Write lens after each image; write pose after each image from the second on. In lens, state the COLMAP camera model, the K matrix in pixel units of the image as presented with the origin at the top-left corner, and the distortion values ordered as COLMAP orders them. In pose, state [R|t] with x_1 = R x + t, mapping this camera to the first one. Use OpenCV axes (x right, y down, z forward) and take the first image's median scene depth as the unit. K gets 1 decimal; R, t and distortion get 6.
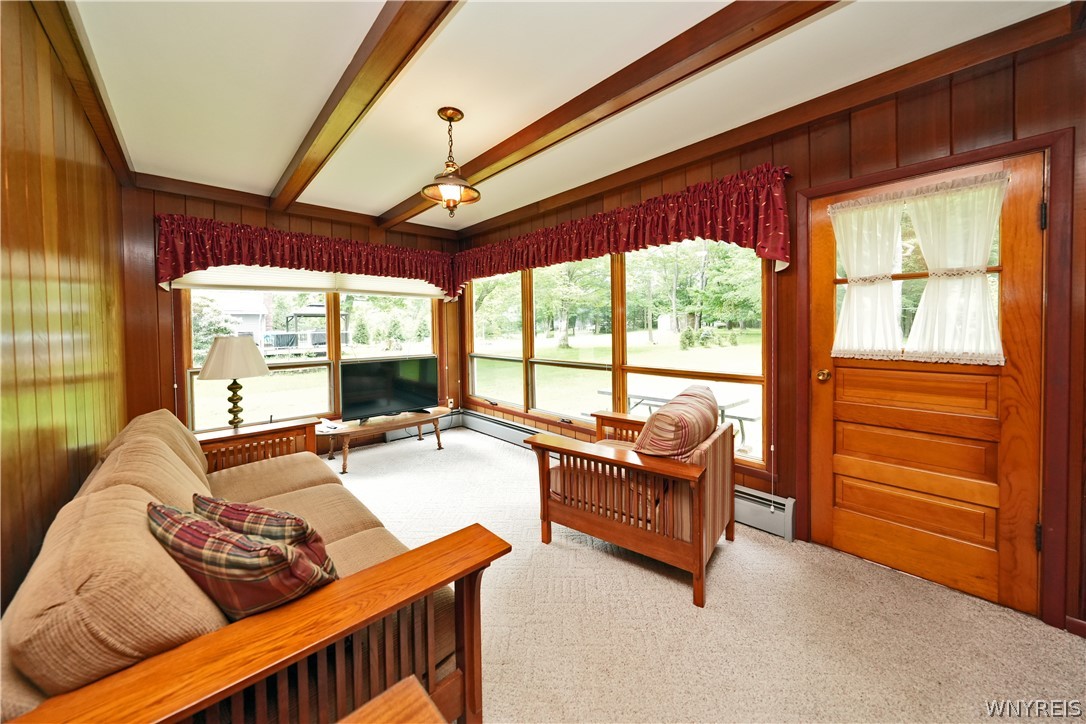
lens RADIAL K [[382.9, 0, 544.3], [0, 382.9, 325.3], [0, 0, 1]] dist [-0.004664, 0.001503]
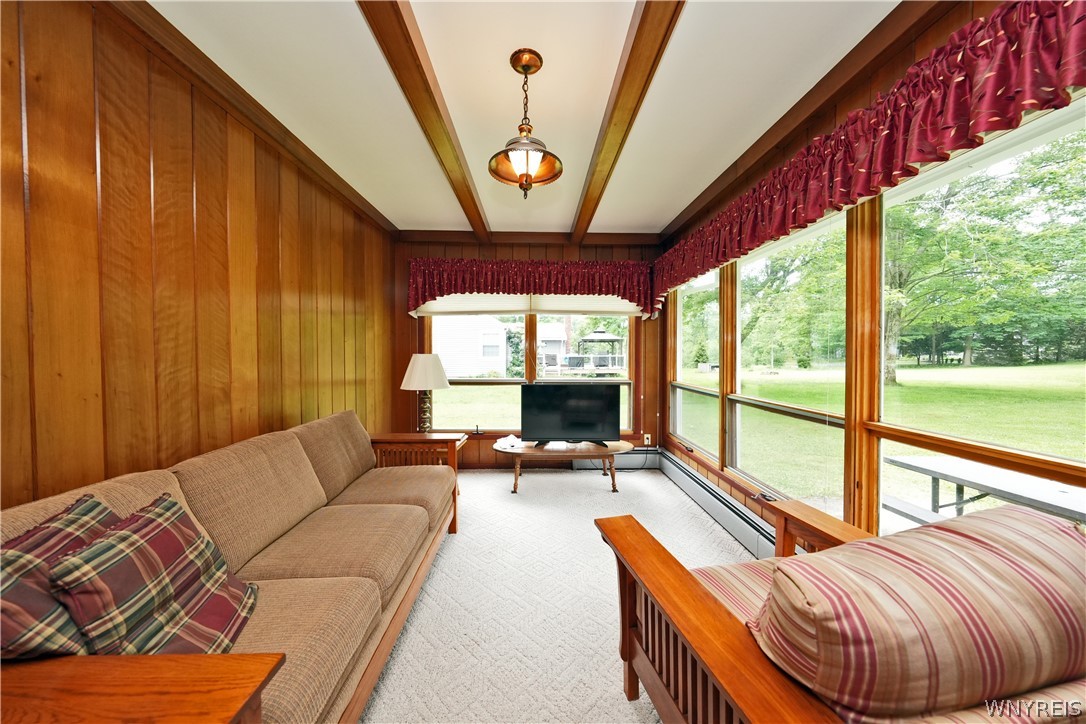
lens RADIAL K [[382.9, 0, 549.2], [0, 382.9, 356.6], [0, 0, 1]] dist [-0.004664, 0.001503]
pose [[0.754133, 0.019744, -0.656425, 0.167905], [-0.010413, 0.999782, 0.018107, 0.009103], [0.656639, -0.006820, 0.754174, 0.258587]]
